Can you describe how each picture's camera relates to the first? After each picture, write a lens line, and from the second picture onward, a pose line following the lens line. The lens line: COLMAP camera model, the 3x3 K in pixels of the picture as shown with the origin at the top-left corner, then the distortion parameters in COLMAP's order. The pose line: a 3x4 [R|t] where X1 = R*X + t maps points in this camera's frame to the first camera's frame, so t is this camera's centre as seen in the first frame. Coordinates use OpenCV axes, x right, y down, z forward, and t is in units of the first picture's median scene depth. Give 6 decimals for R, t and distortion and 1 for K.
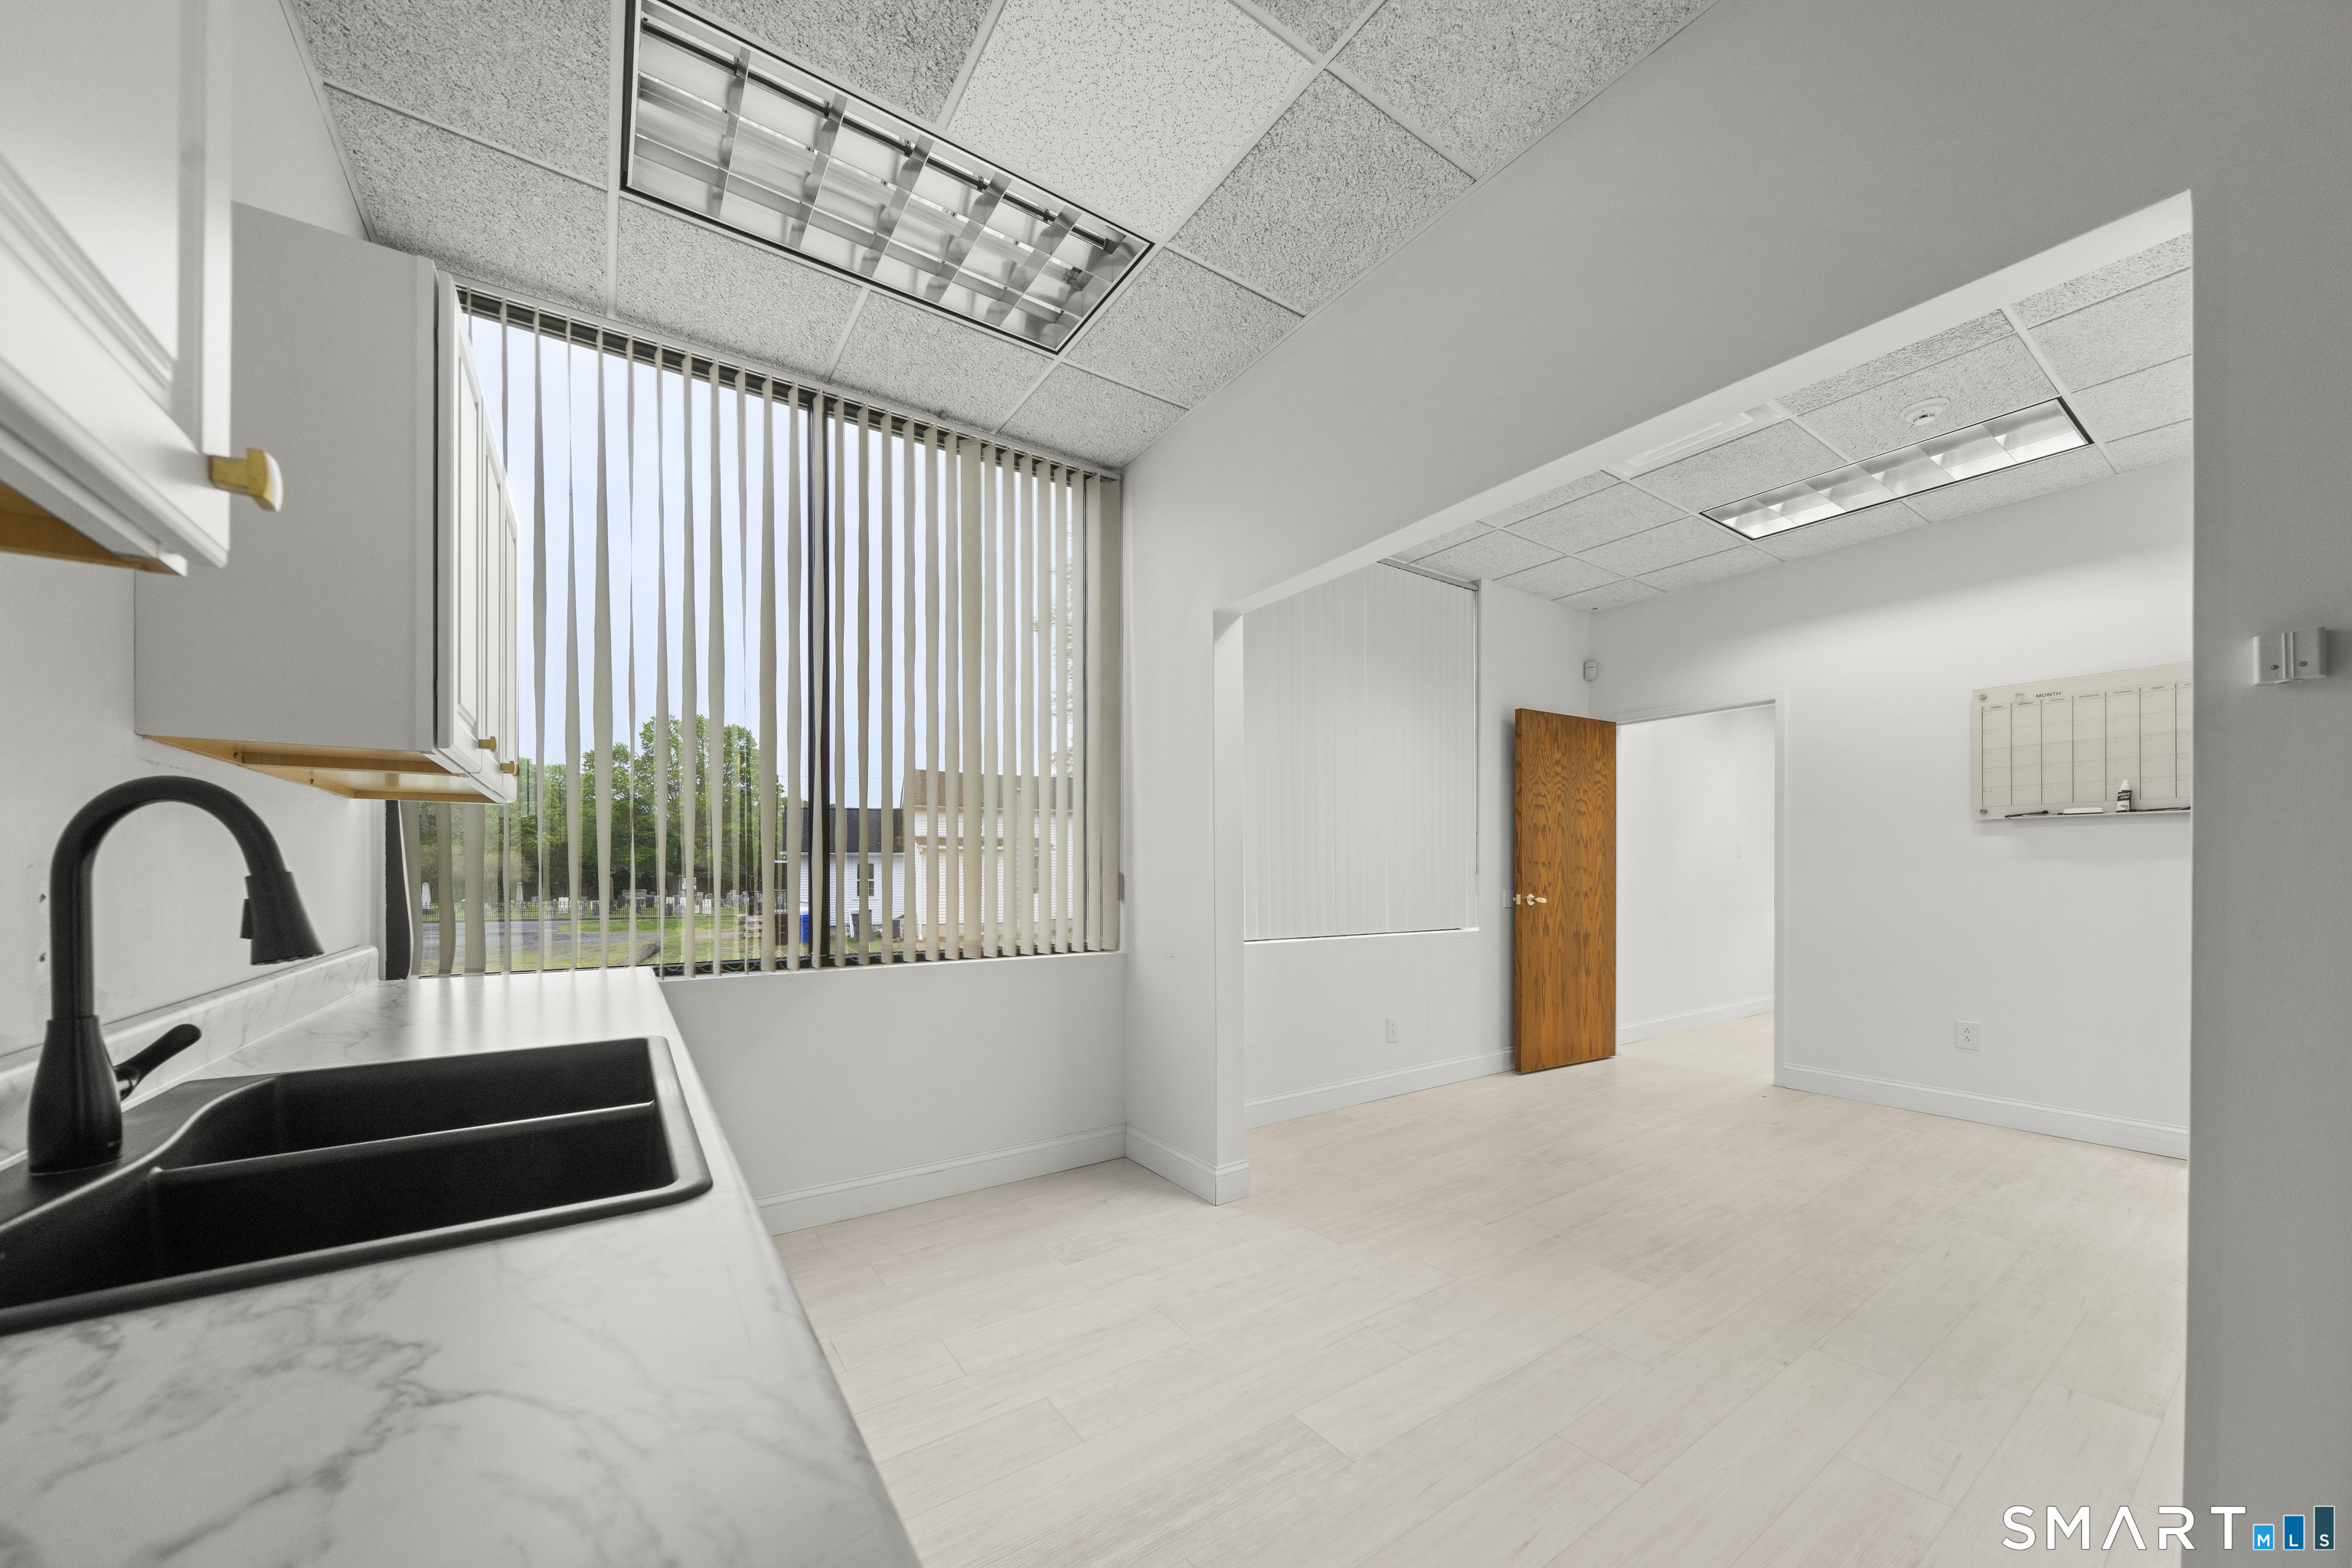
lens RADIAL K [[801.9, 0, 1177.0], [0, 801.9, 876.1], [0, 0, 1]] dist [-0.006126, 0.000093]
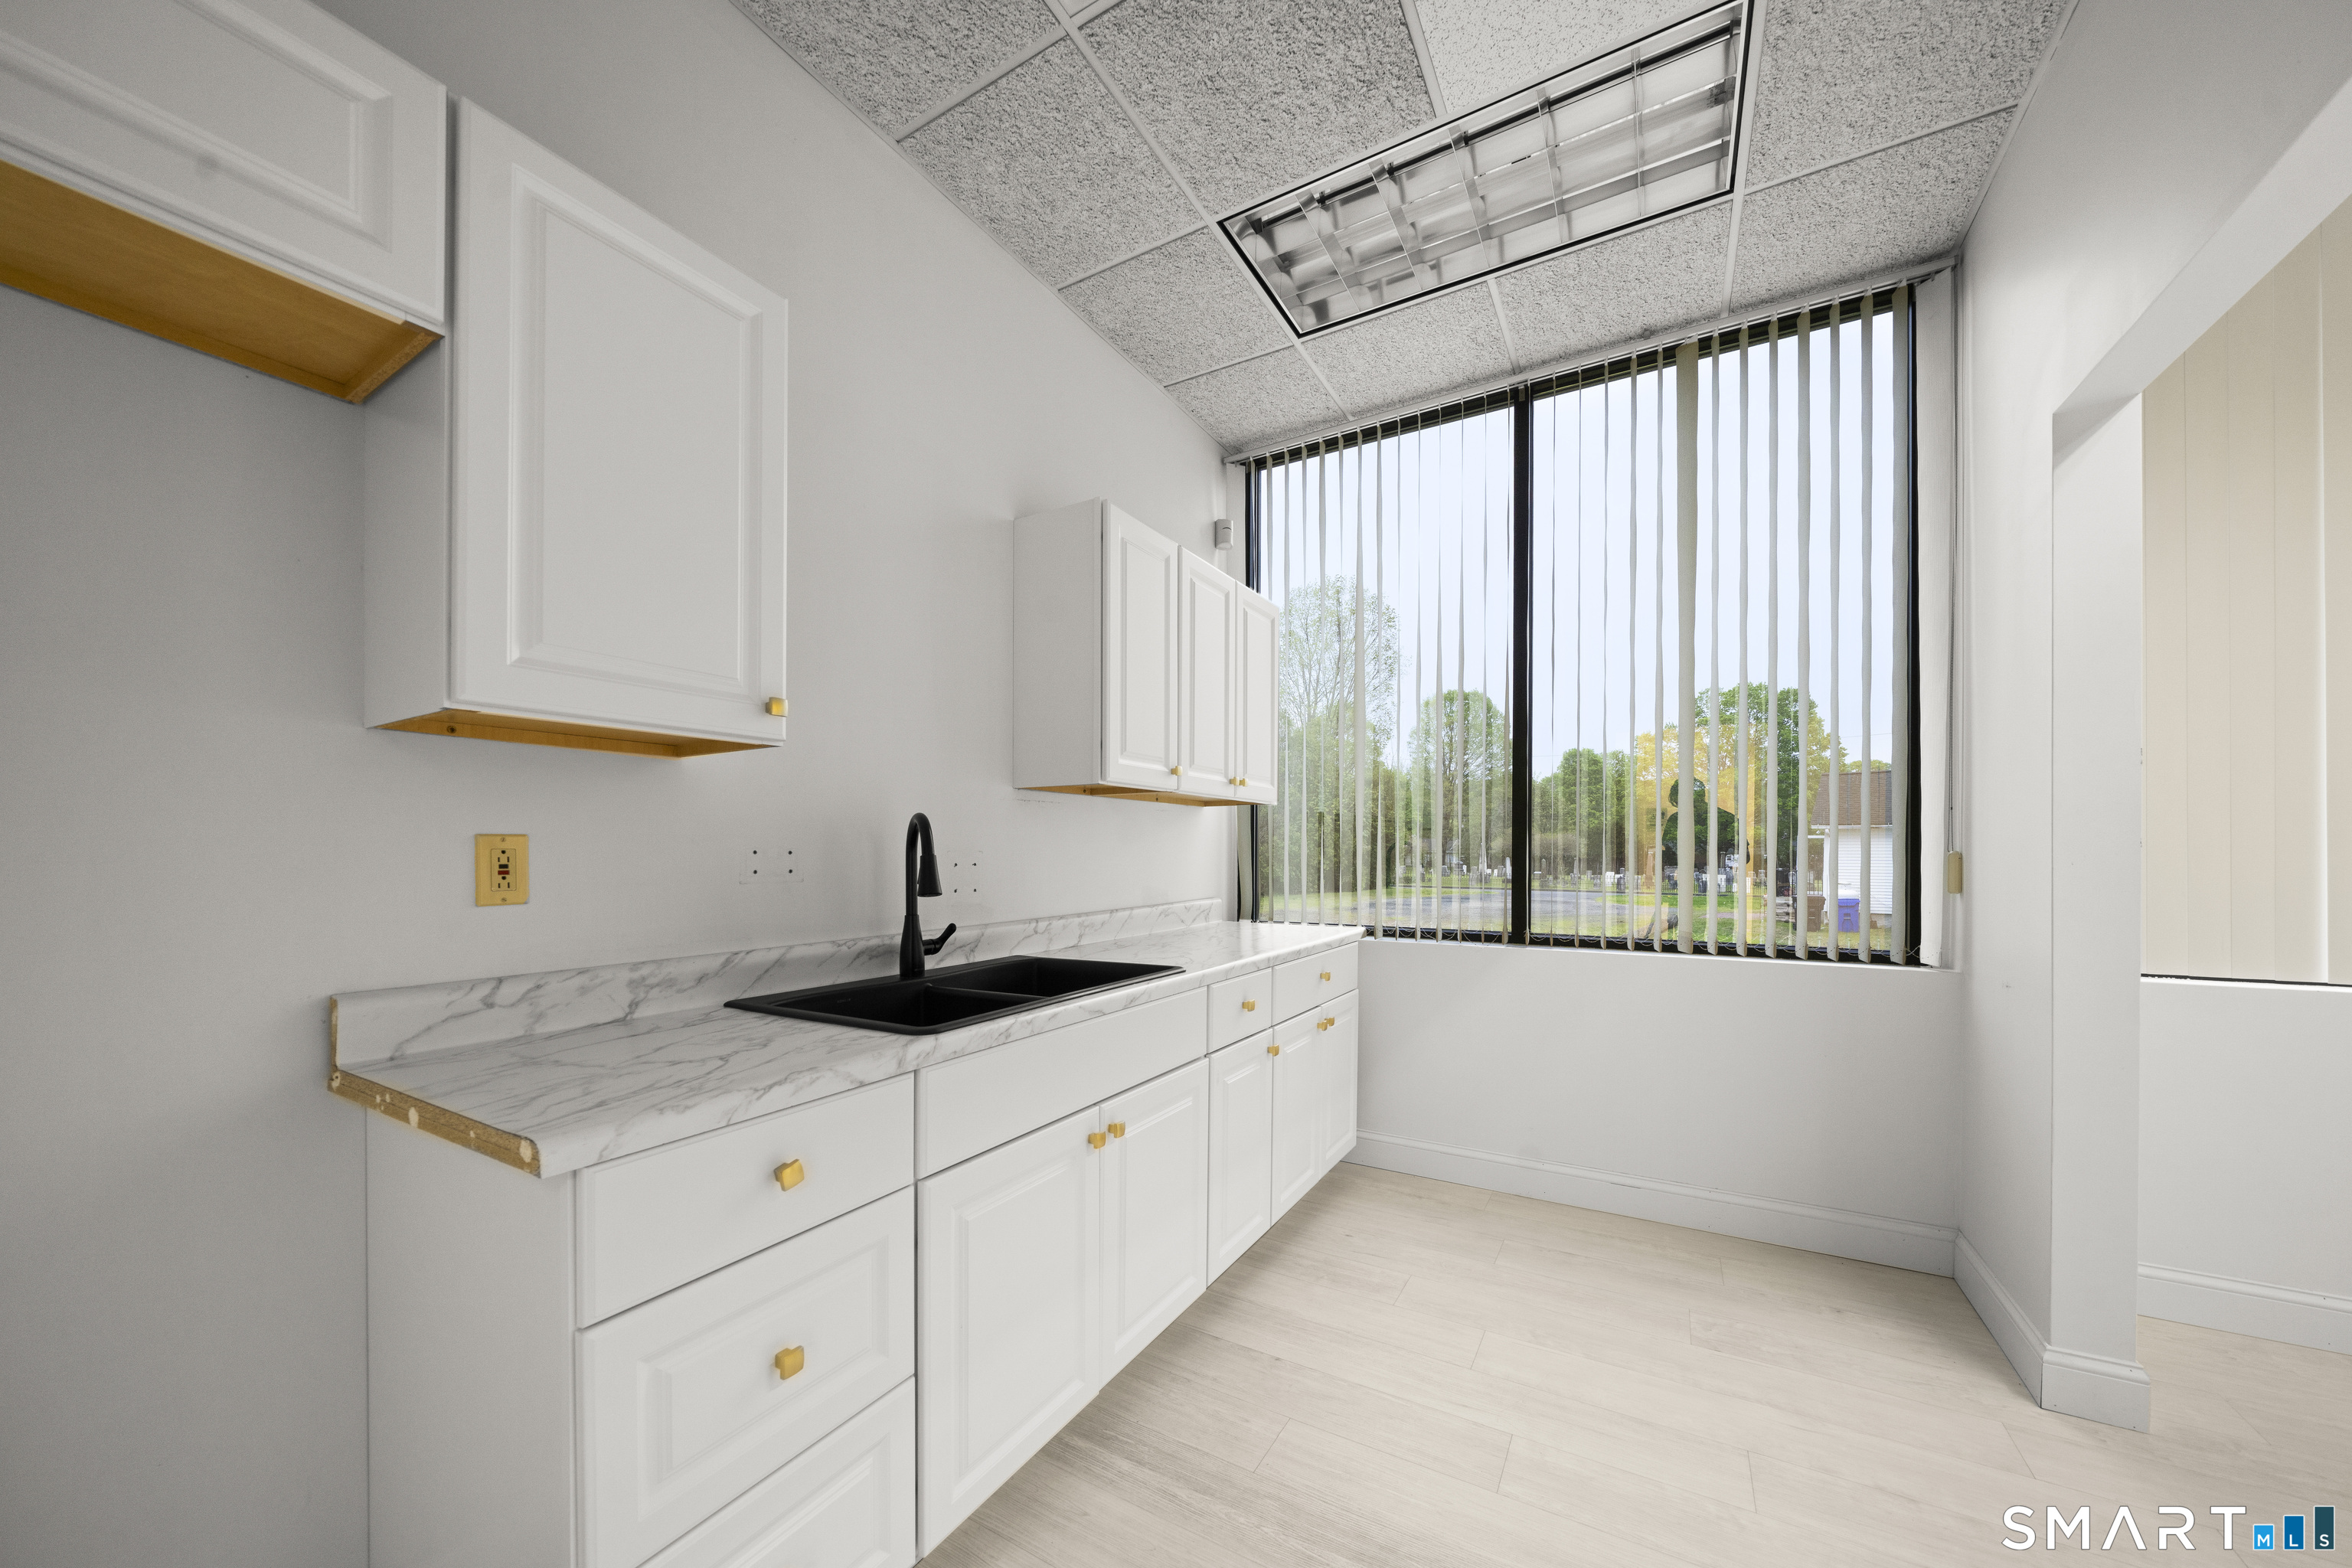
lens RADIAL K [[801.9, 0, 1180.8], [0, 801.9, 853.5], [0, 0, 1]] dist [-0.006126, 0.000093]
pose [[0.454877, 0.002105, -0.890552, 0.296167], [-0.002275, 0.999997, 0.001201, -0.003501], [0.890551, 0.001479, 0.454880, 0.161649]]
